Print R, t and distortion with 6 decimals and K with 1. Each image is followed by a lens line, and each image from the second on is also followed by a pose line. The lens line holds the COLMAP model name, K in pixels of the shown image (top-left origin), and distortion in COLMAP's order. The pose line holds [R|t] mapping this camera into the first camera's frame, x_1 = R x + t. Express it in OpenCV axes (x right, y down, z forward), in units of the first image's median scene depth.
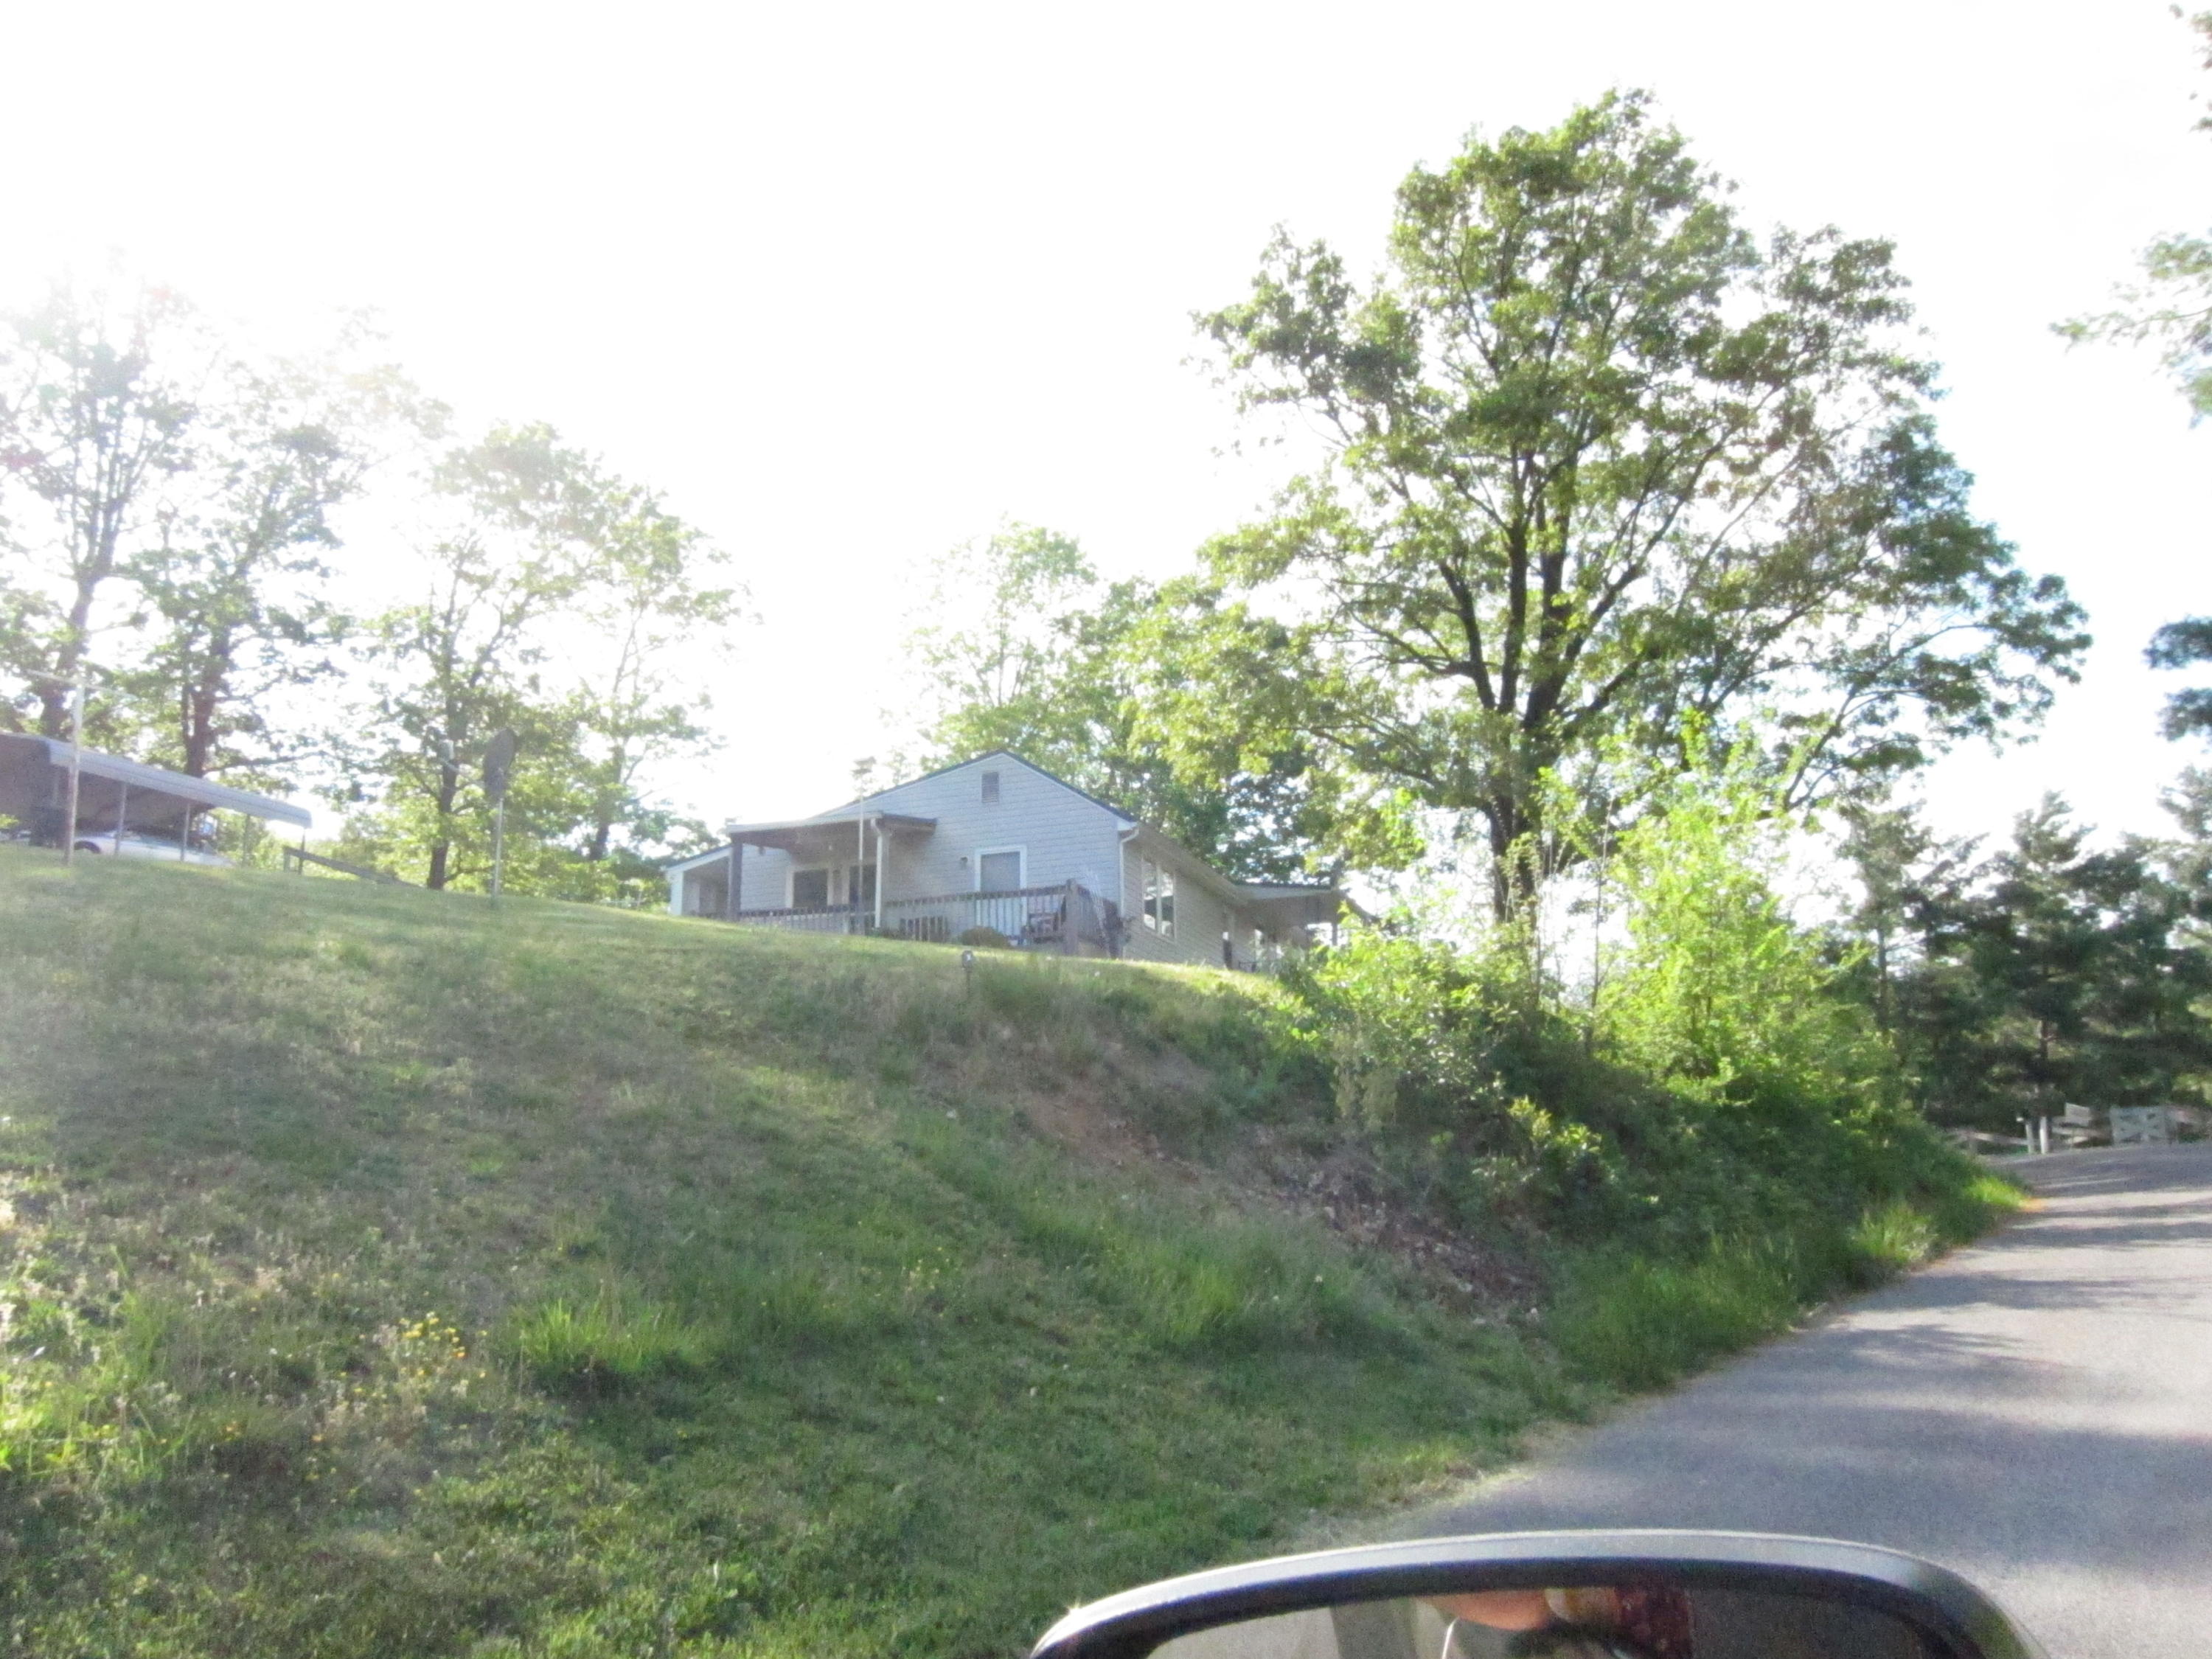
lens RADIAL K [[1900.5, 0, 1060.1], [0, 1900.5, 780.1], [0, 0, 1]] dist [-0.006951, -0.011107]
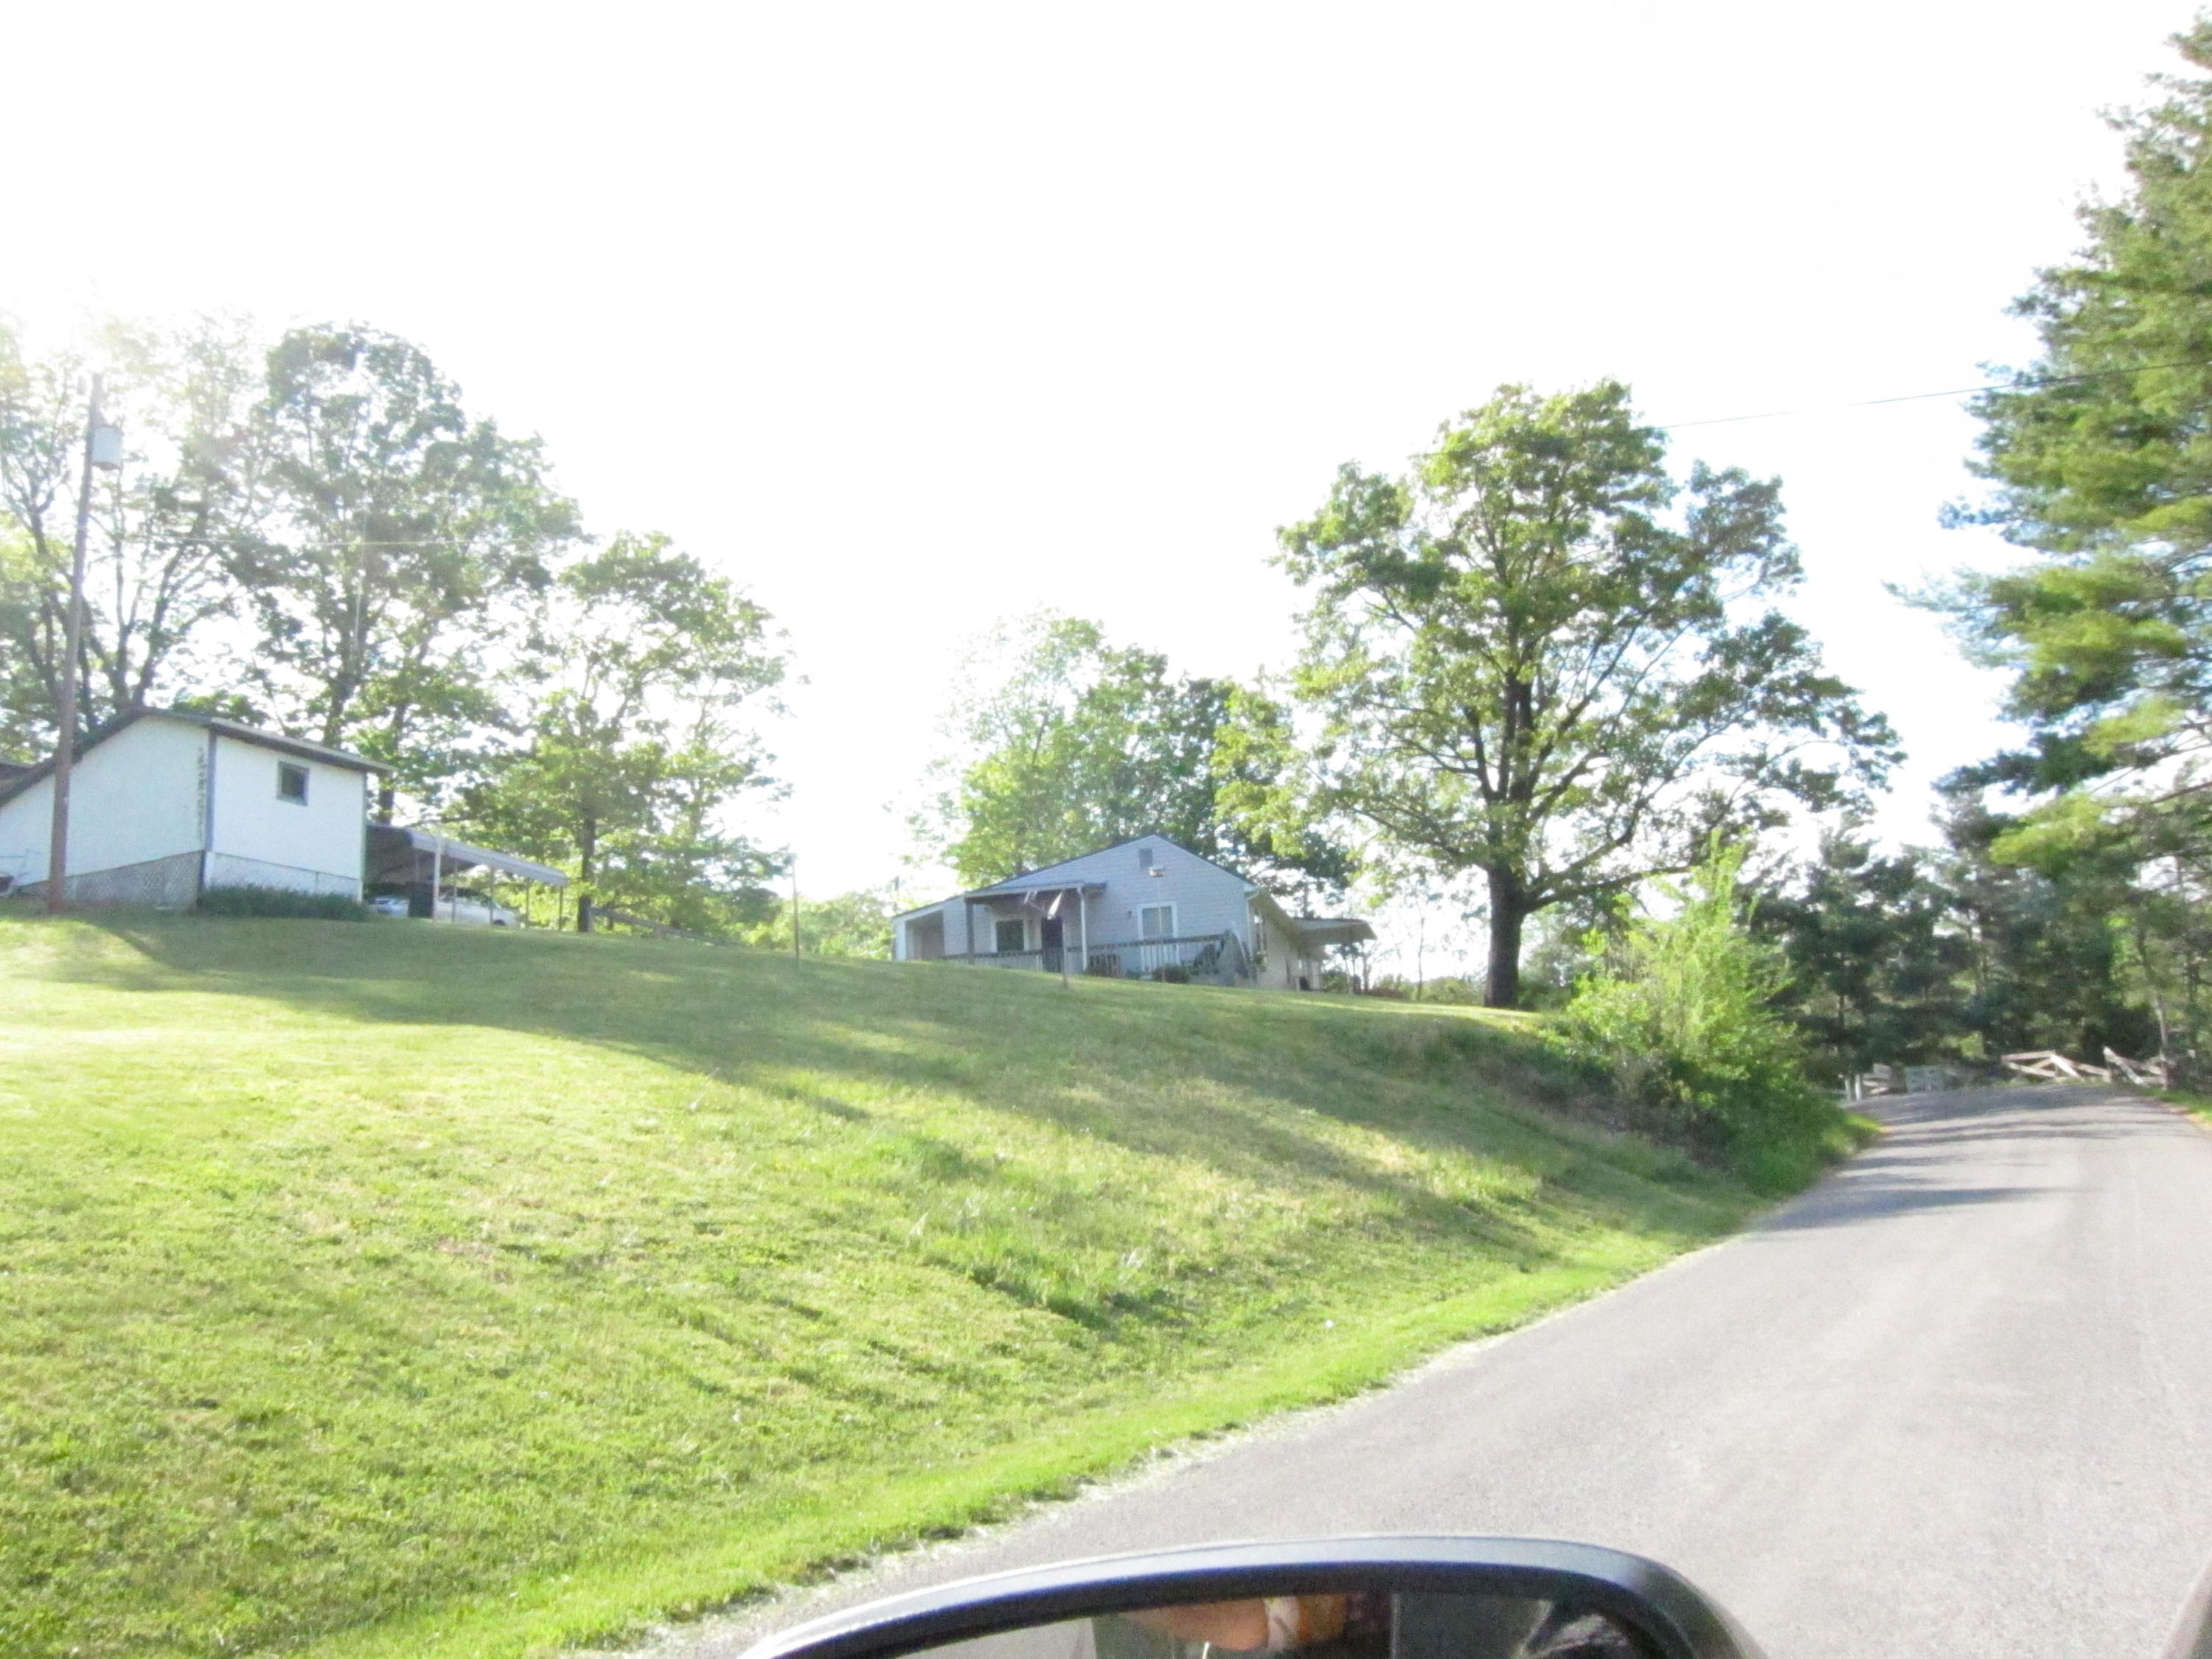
lens RADIAL K [[1841.2, 0, 1106.0], [0, 1841.2, 829.5], [0, 0, 1]] dist [-0.026768, -0.008471]
pose [[0.993913, -0.013355, 0.109351, -0.113341], [0.009590, 0.999345, 0.034885, -0.034850], [-0.109746, -0.033624, 0.993391, -0.174557]]
